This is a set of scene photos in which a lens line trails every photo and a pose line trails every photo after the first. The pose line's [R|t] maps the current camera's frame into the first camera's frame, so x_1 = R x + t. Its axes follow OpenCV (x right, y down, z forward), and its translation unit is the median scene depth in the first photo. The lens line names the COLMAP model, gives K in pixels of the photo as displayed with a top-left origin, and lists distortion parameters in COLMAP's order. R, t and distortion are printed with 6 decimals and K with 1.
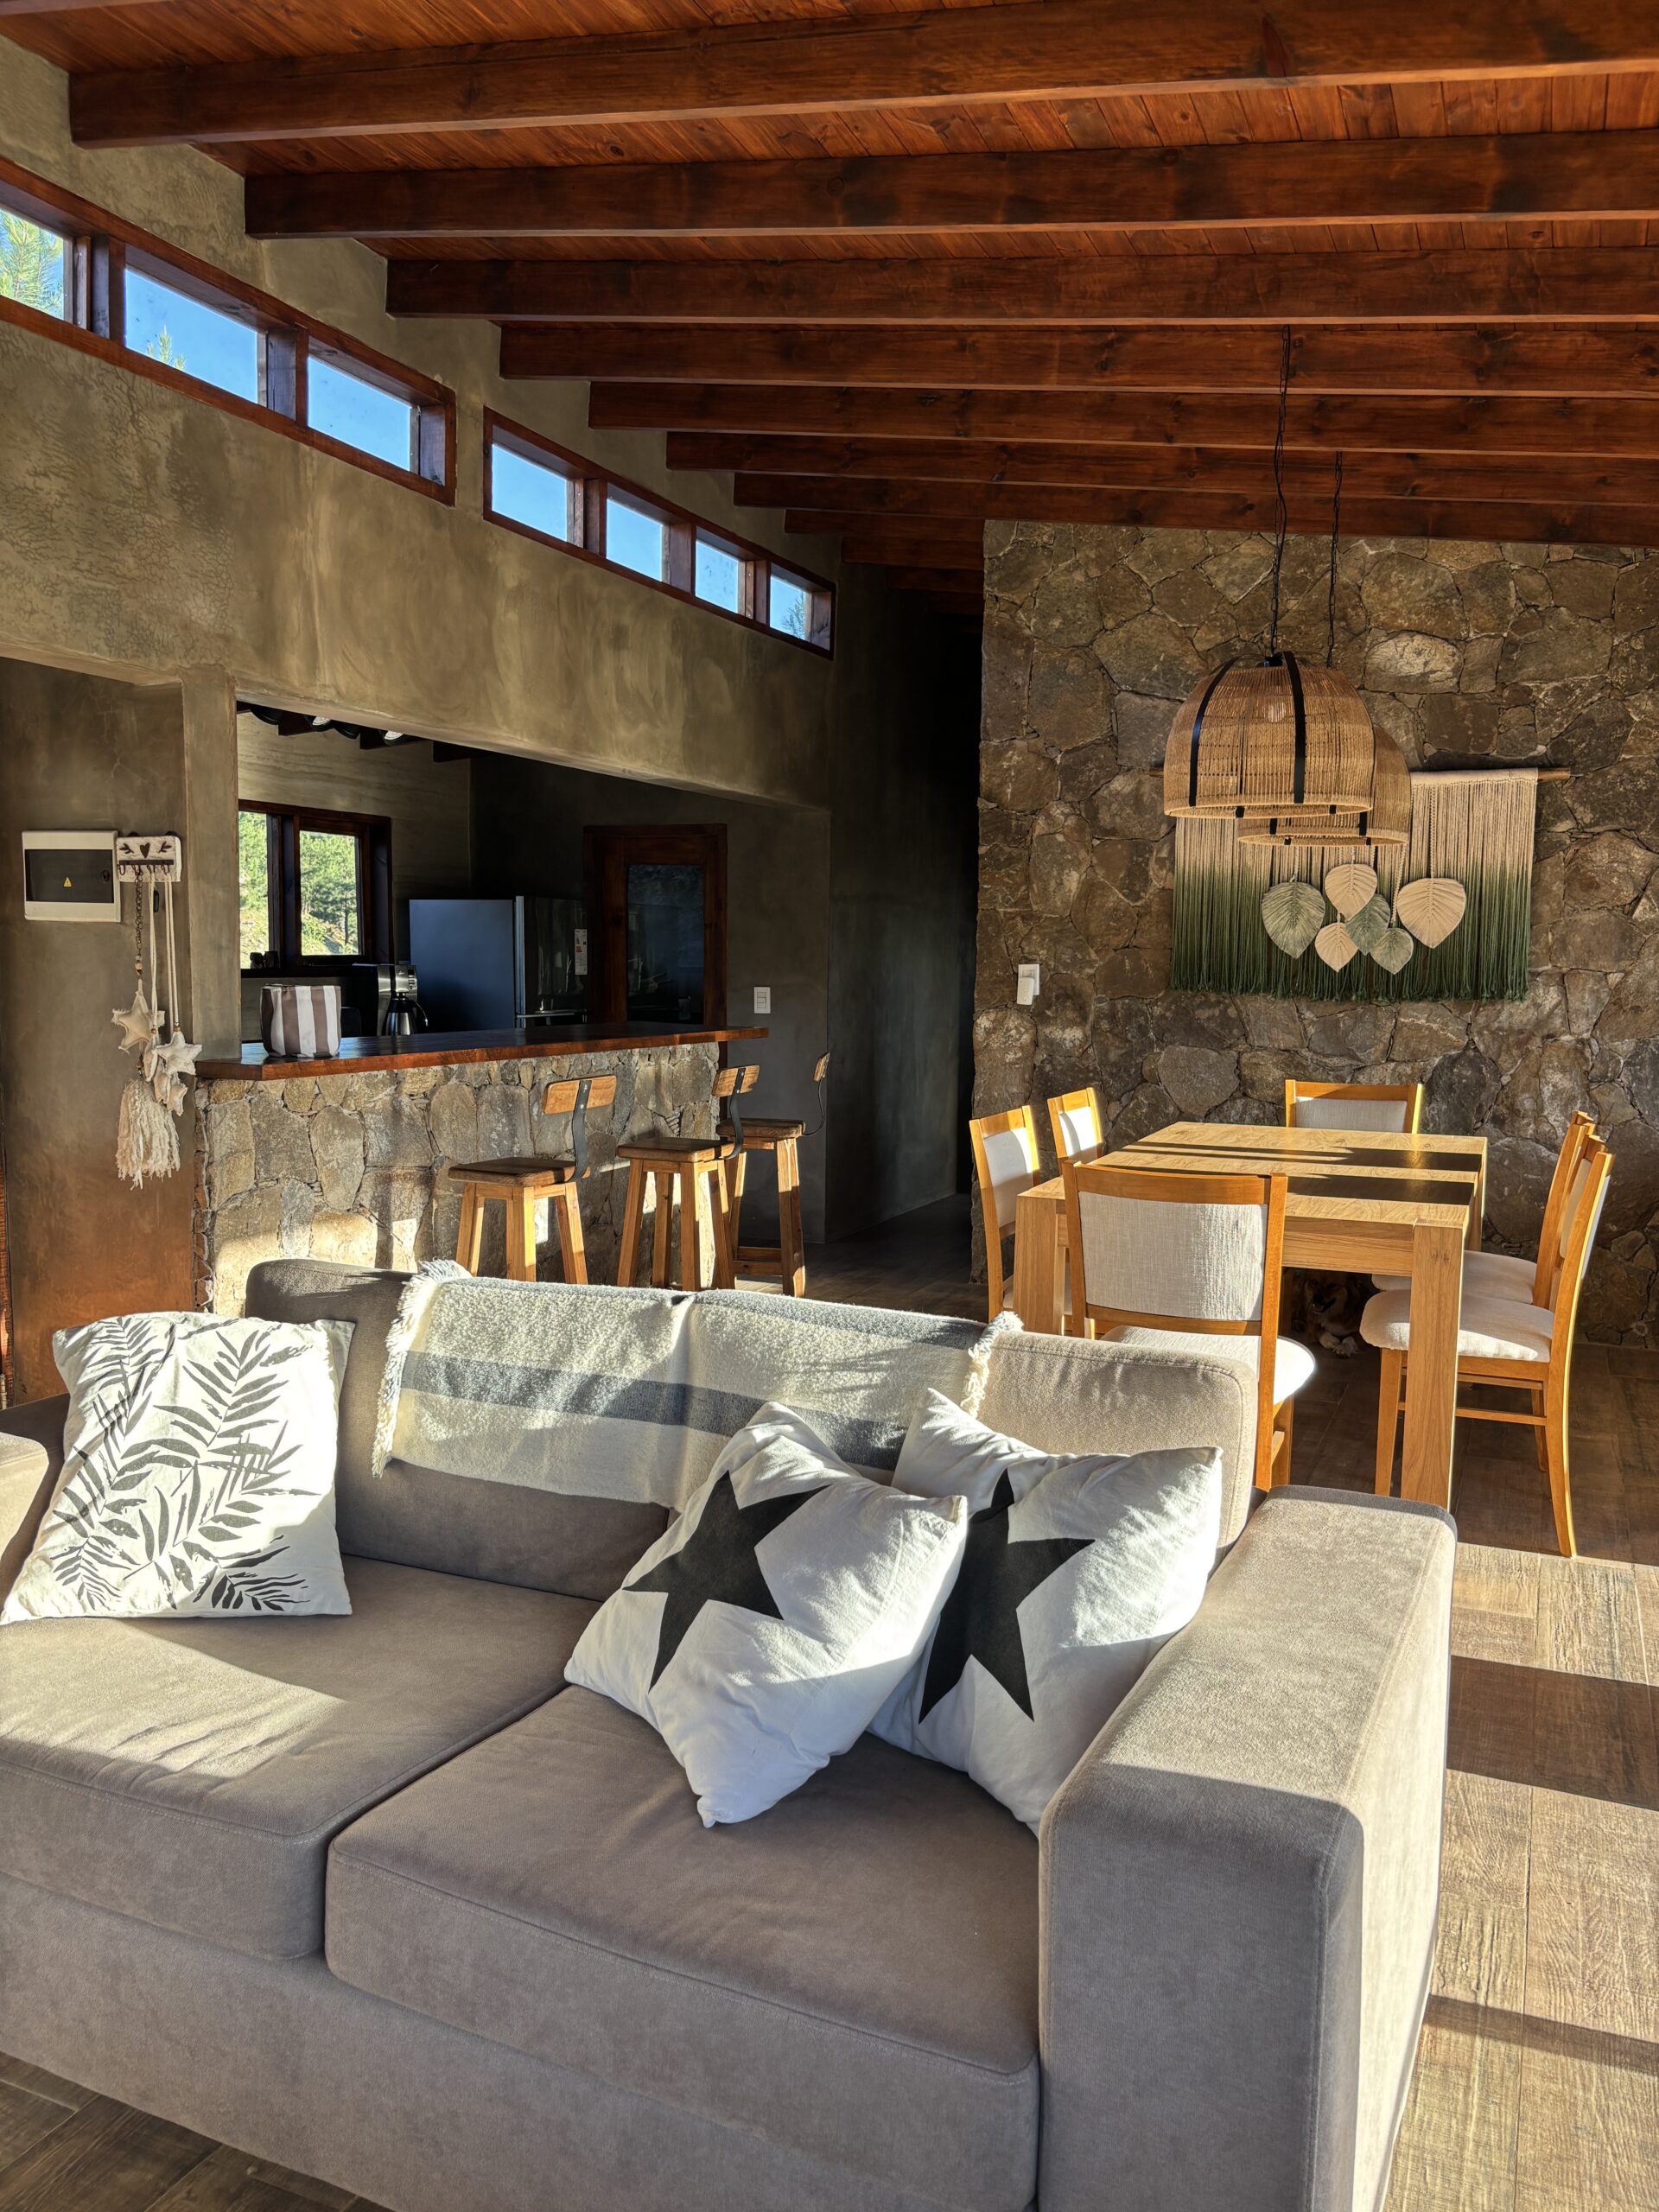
lens RADIAL K [[1687.7, 0, 846.2], [0, 1687.7, 1120.6], [0, 0, 1]] dist [0.035600, -0.040485]
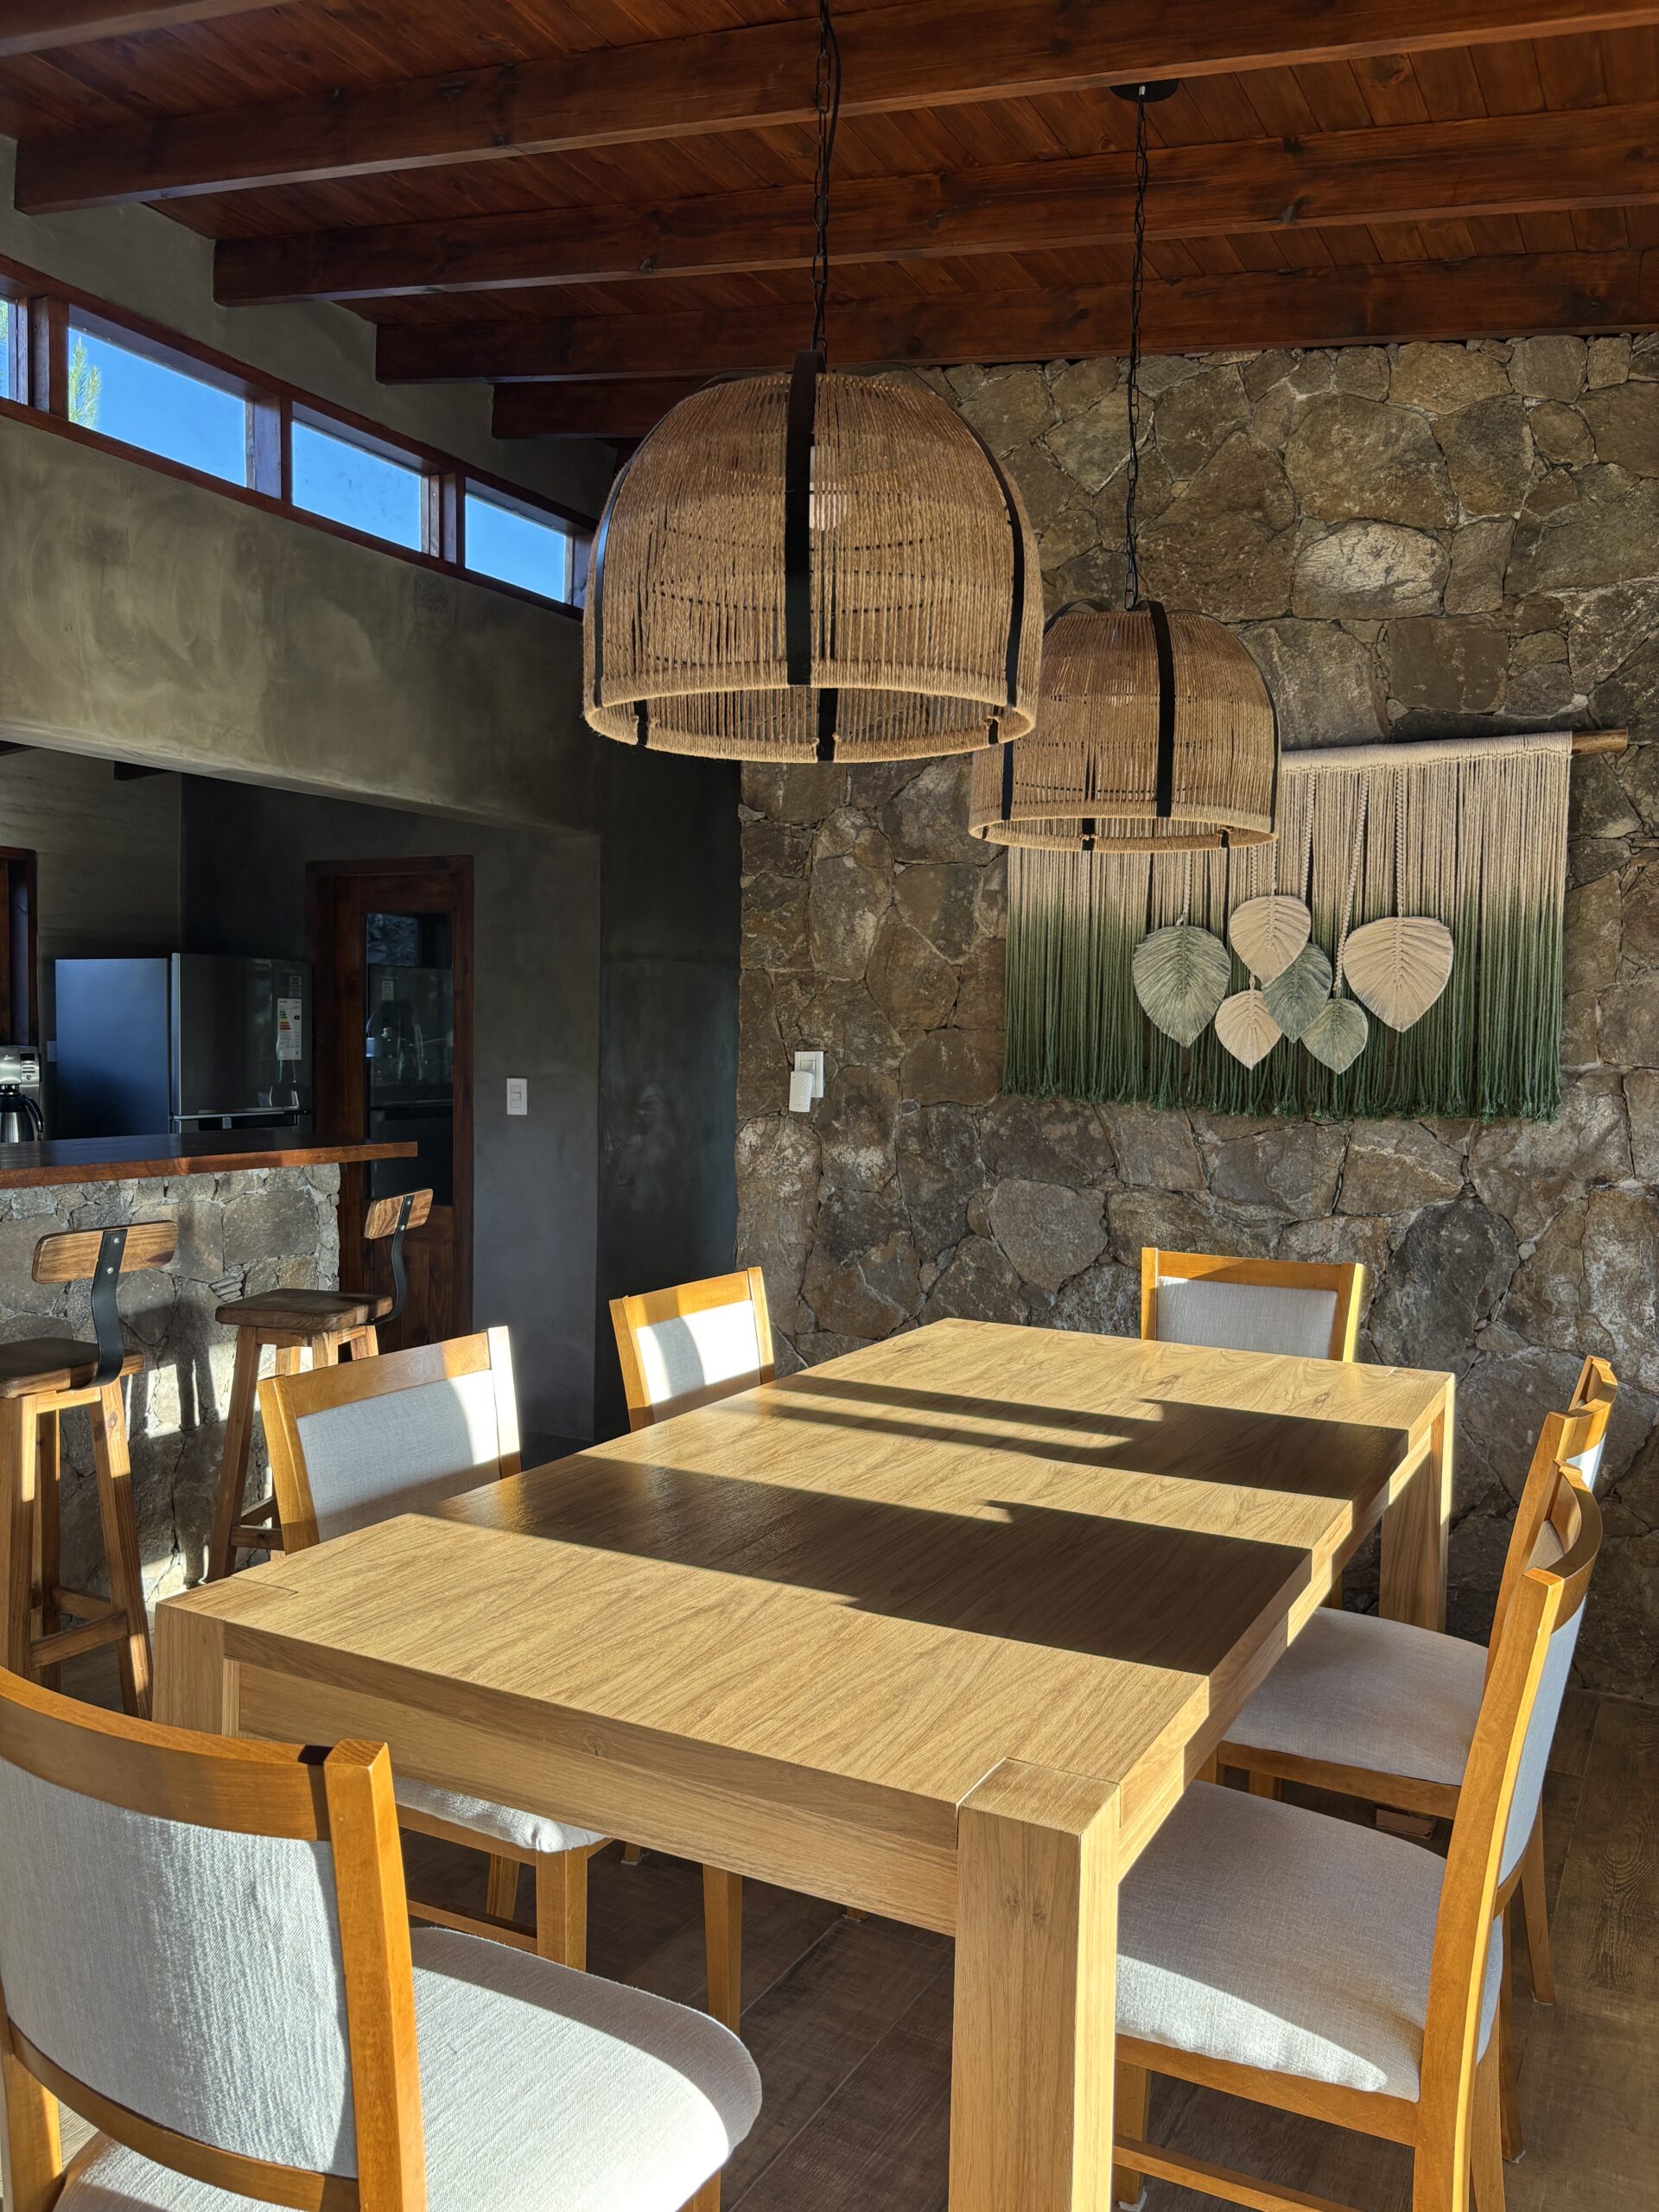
lens RADIAL K [[1693.4, 0, 828.6], [0, 1693.4, 1121.6], [0, 0, 1]] dist [0.040447, -0.044763]
pose [[0.995211, 0.010852, -0.097146, 0.199315], [-0.015346, 0.998840, -0.045641, -0.038161], [0.096538, 0.046913, 0.994223, 0.371100]]
